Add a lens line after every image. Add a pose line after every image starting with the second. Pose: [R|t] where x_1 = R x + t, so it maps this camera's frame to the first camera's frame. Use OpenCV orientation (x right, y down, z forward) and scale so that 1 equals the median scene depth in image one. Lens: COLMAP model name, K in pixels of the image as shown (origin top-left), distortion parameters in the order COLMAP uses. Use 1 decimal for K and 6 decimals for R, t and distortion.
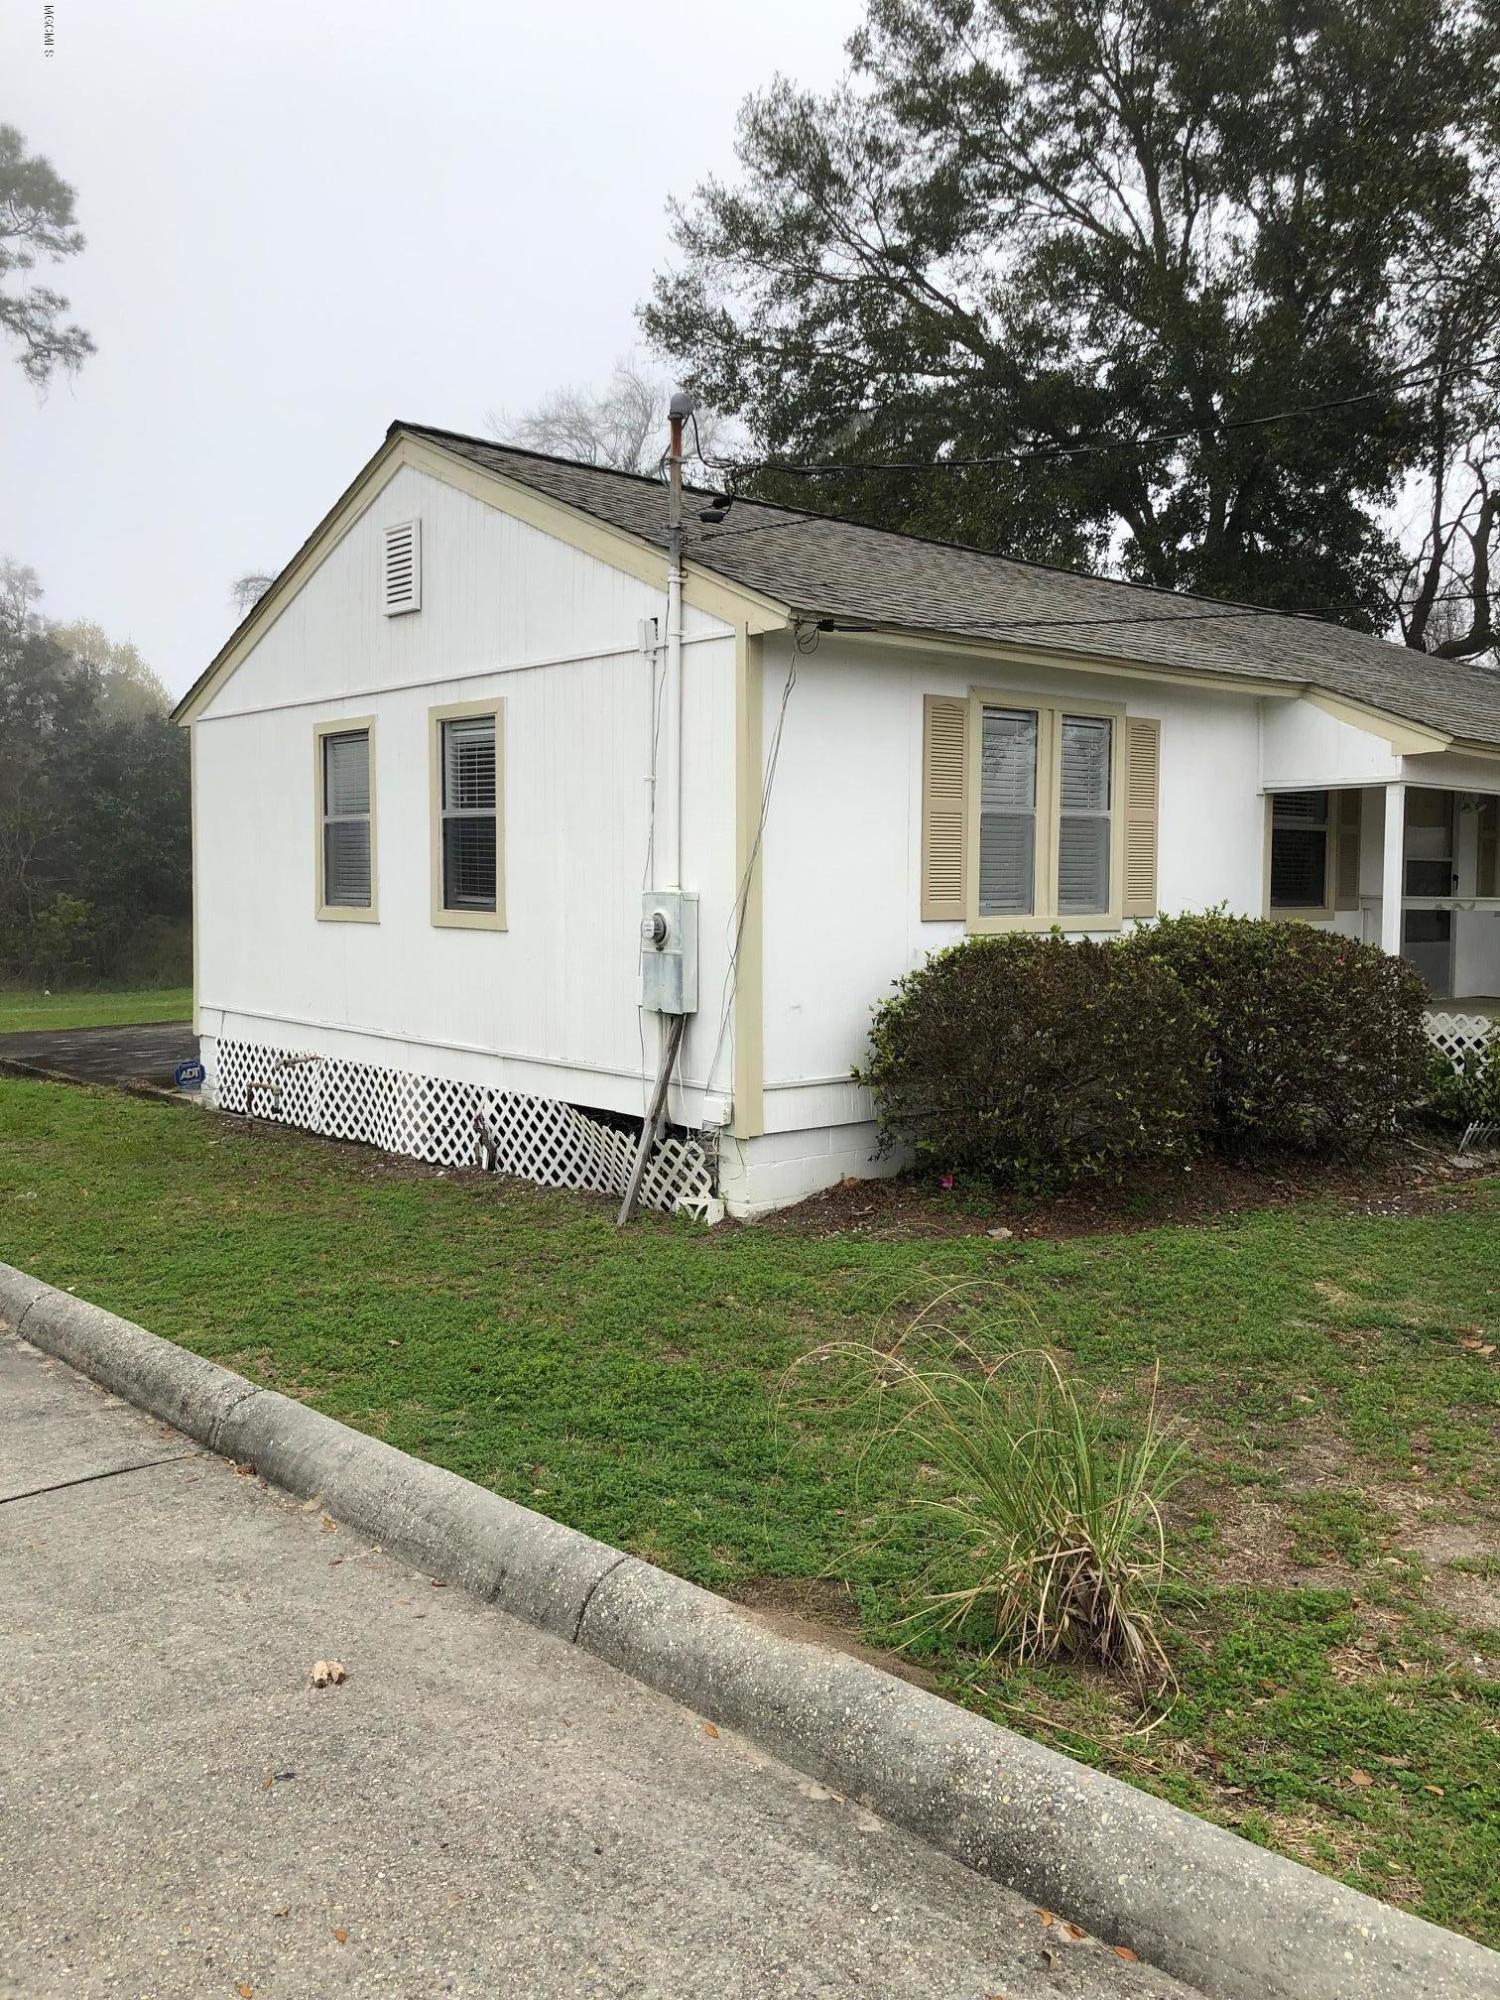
lens RADIAL K [[1653.5, 0, 750.5], [0, 1653.5, 997.6], [0, 0, 1]] dist [0.033569, -0.029038]
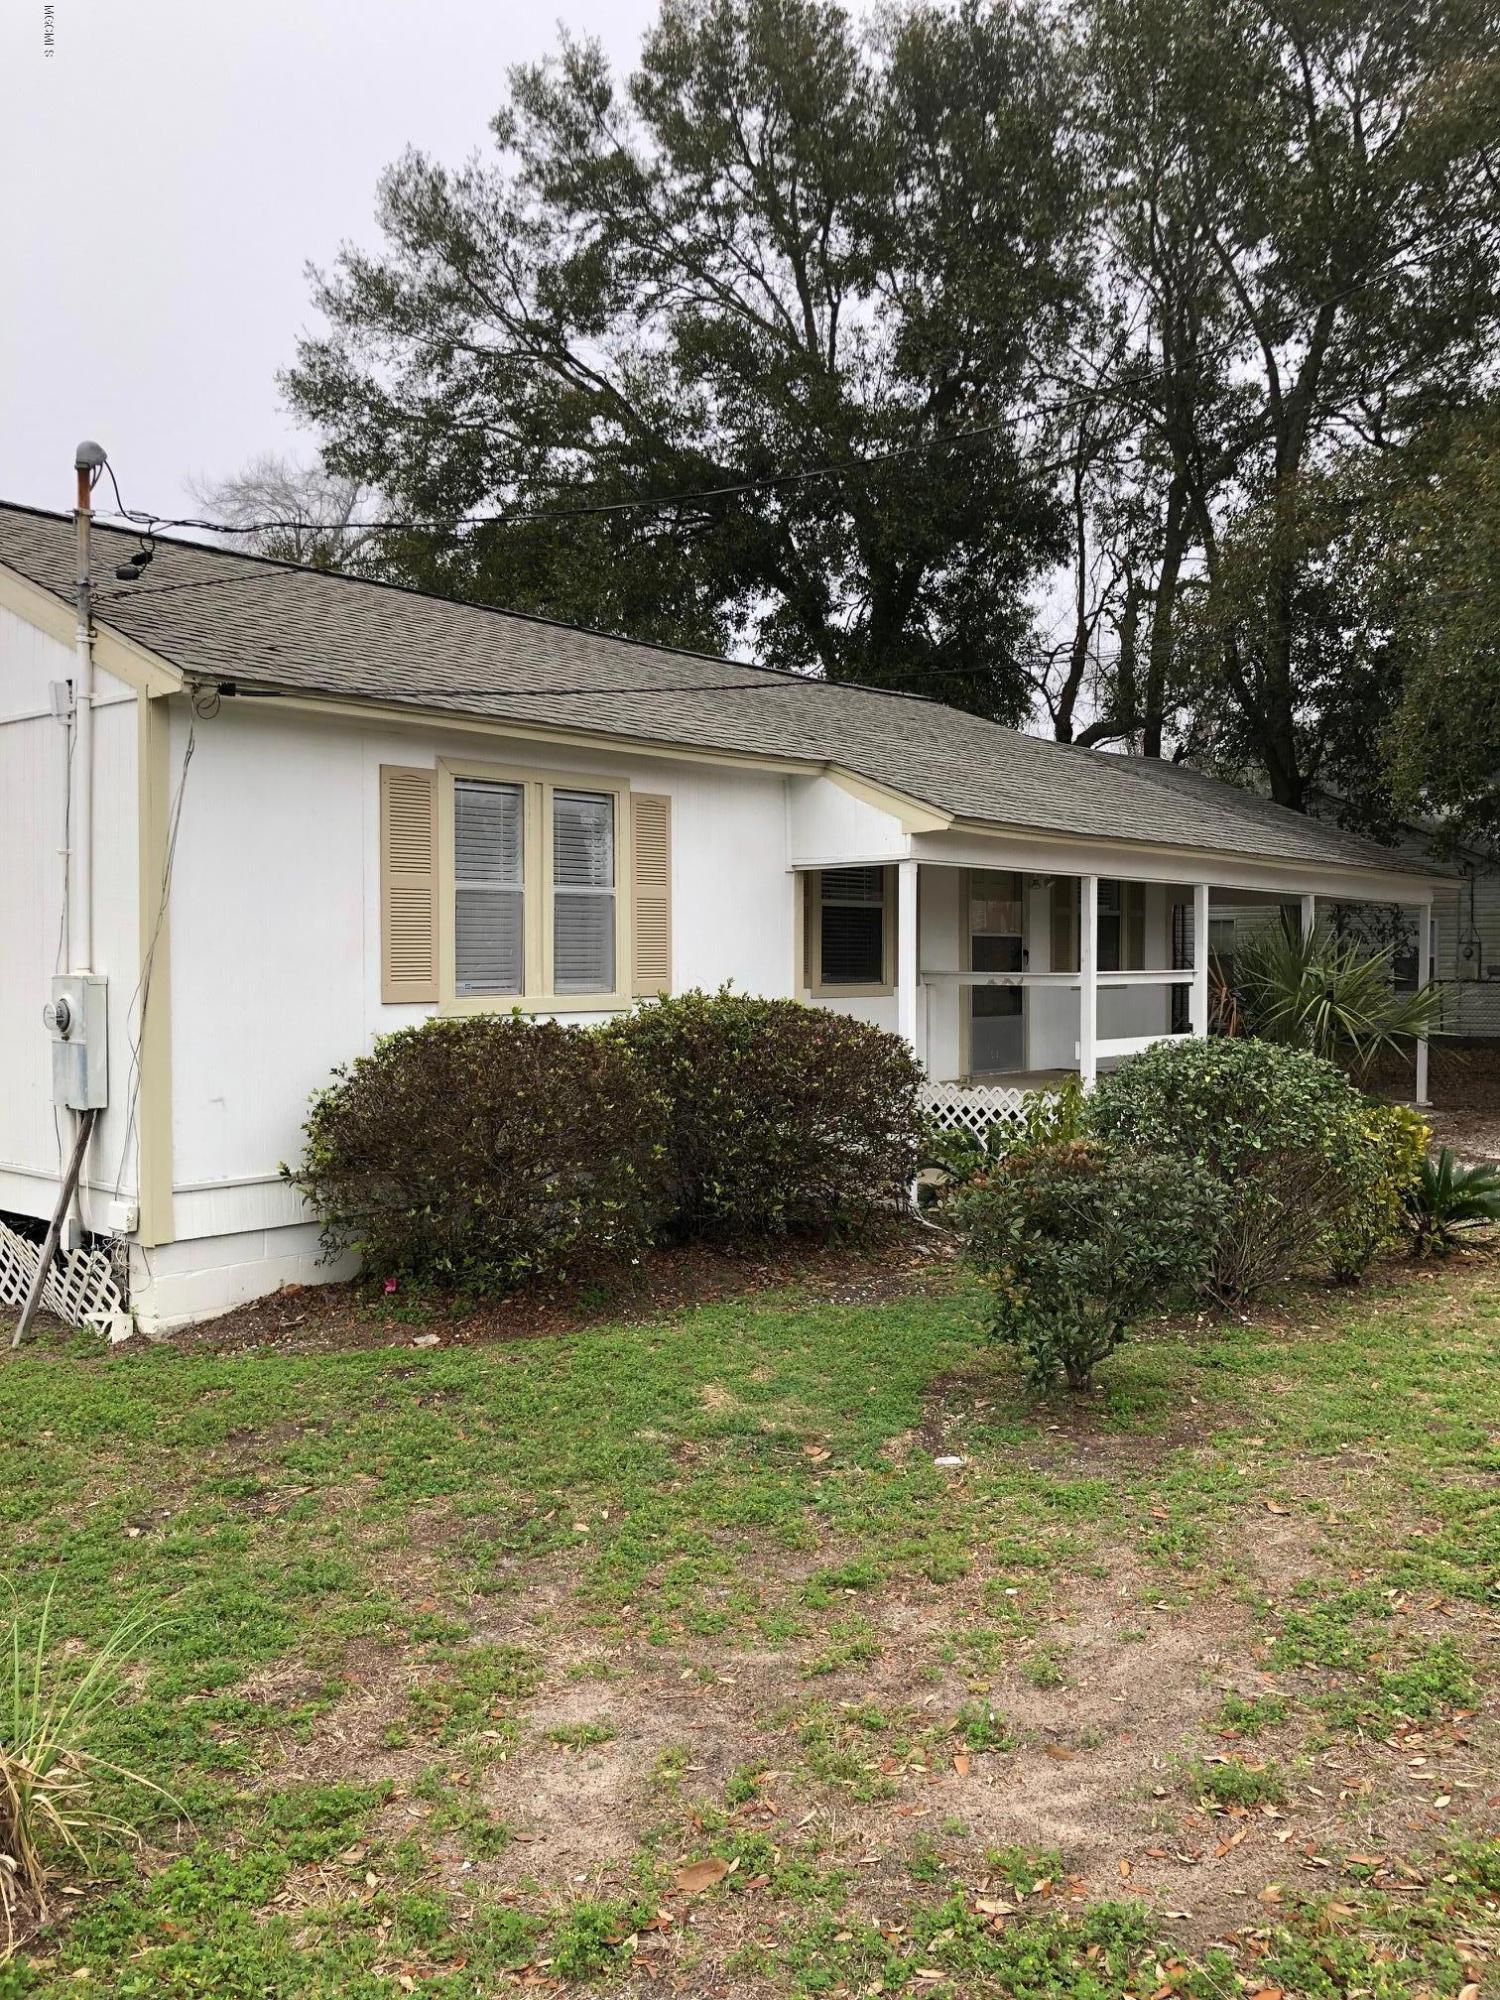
lens RADIAL K [[1653.5, 0, 763.5], [0, 1653.5, 989.3], [0, 0, 1]] dist [0.033569, -0.029038]
pose [[0.990541, -0.008976, 0.136926, 0.178143], [0.015735, 0.998706, -0.048358, -0.005543], [-0.136315, 0.050055, 0.989400, 0.036279]]
